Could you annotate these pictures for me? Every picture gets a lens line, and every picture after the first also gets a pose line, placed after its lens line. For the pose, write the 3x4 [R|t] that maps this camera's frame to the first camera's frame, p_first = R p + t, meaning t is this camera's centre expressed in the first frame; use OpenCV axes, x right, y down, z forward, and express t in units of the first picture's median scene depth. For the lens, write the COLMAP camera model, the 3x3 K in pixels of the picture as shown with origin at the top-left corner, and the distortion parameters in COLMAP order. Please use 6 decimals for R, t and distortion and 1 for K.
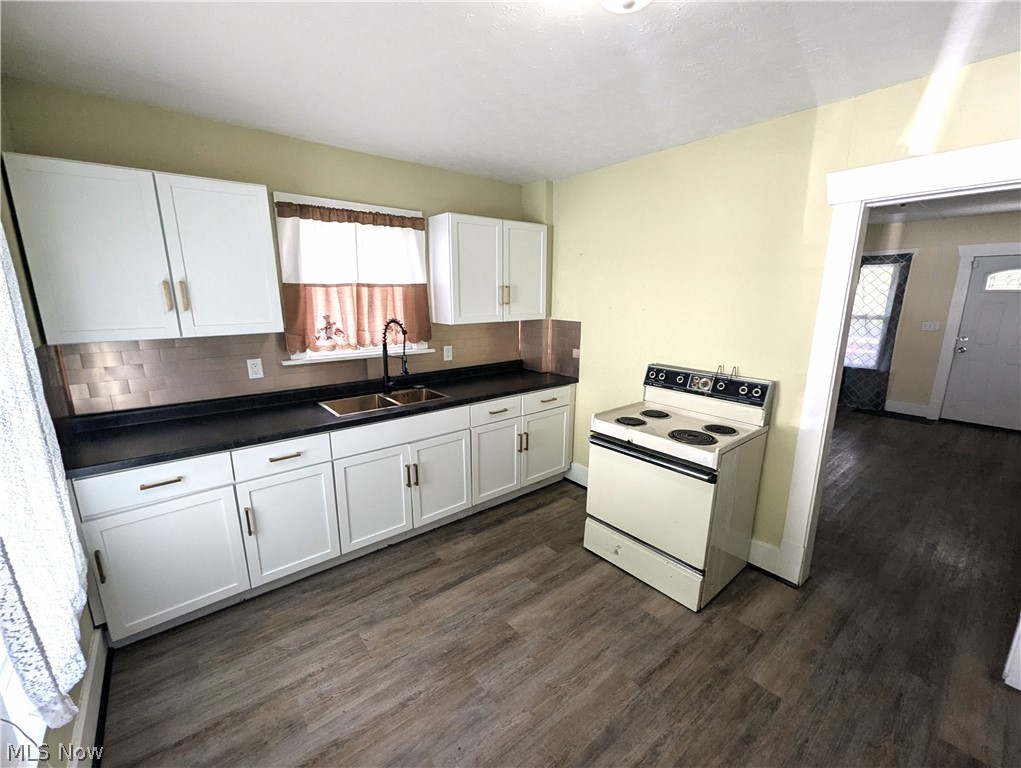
lens RADIAL K [[422.6, 0, 510.7], [0, 422.6, 387.2], [0, 0, 1]] dist [-0.002091, -0.000783]
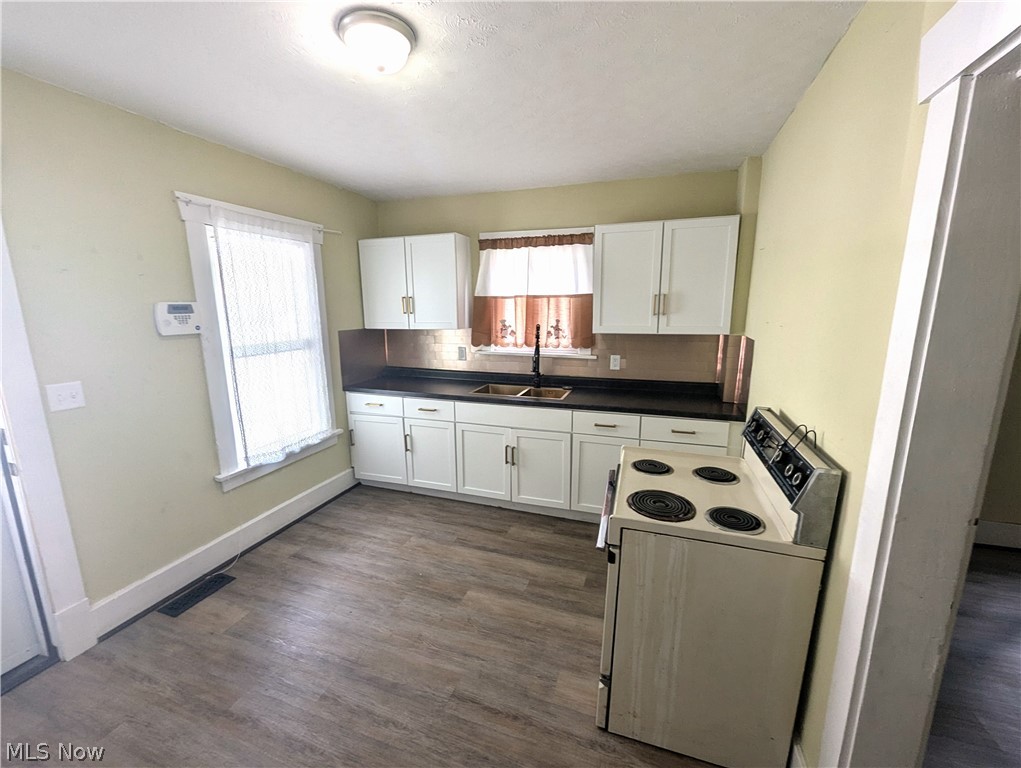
lens RADIAL K [[422.6, 0, 510.7], [0, 422.6, 387.2], [0, 0, 1]] dist [-0.002091, -0.000783]
pose [[0.528929, 0.162062, -0.833049, 0.759002], [-0.179965, 0.980692, 0.076519, -0.073979], [0.829365, 0.109447, 0.547882, 0.341237]]
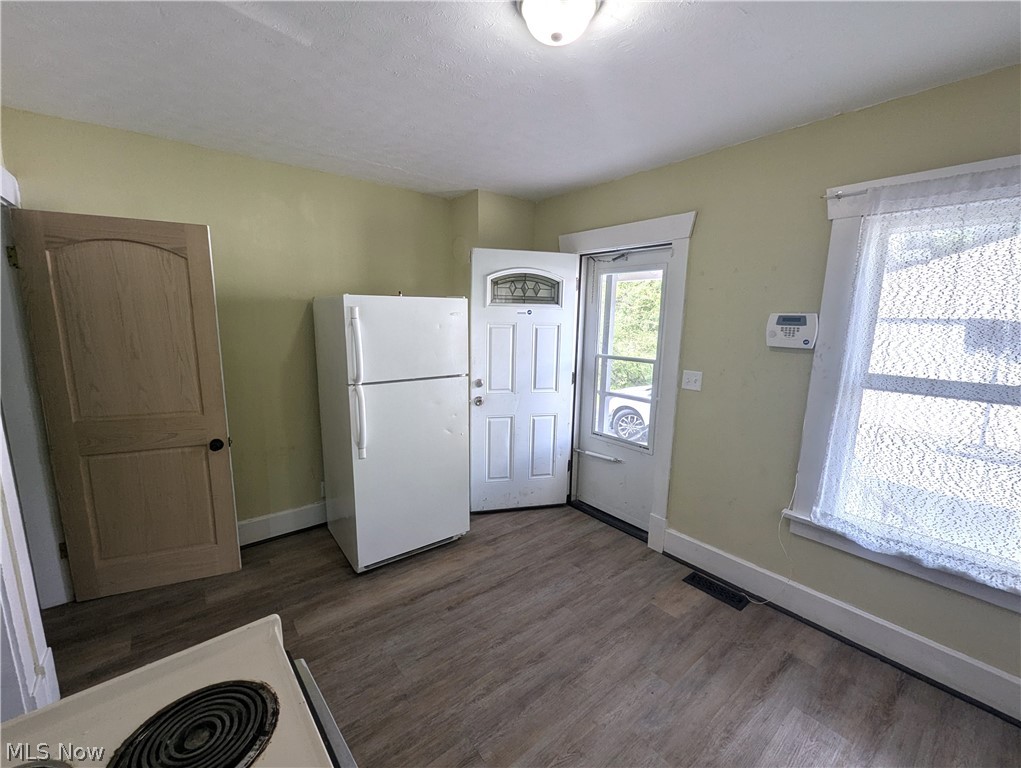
lens RADIAL K [[422.6, 0, 510.7], [0, 422.6, 387.2], [0, 0, 1]] dist [-0.002091, -0.000783]
pose [[-0.999842, -0.017702, -0.001788, 0.175345], [-0.017078, 0.926607, 0.375644, -0.224603], [-0.004993, 0.375615, -0.926762, 1.061155]]
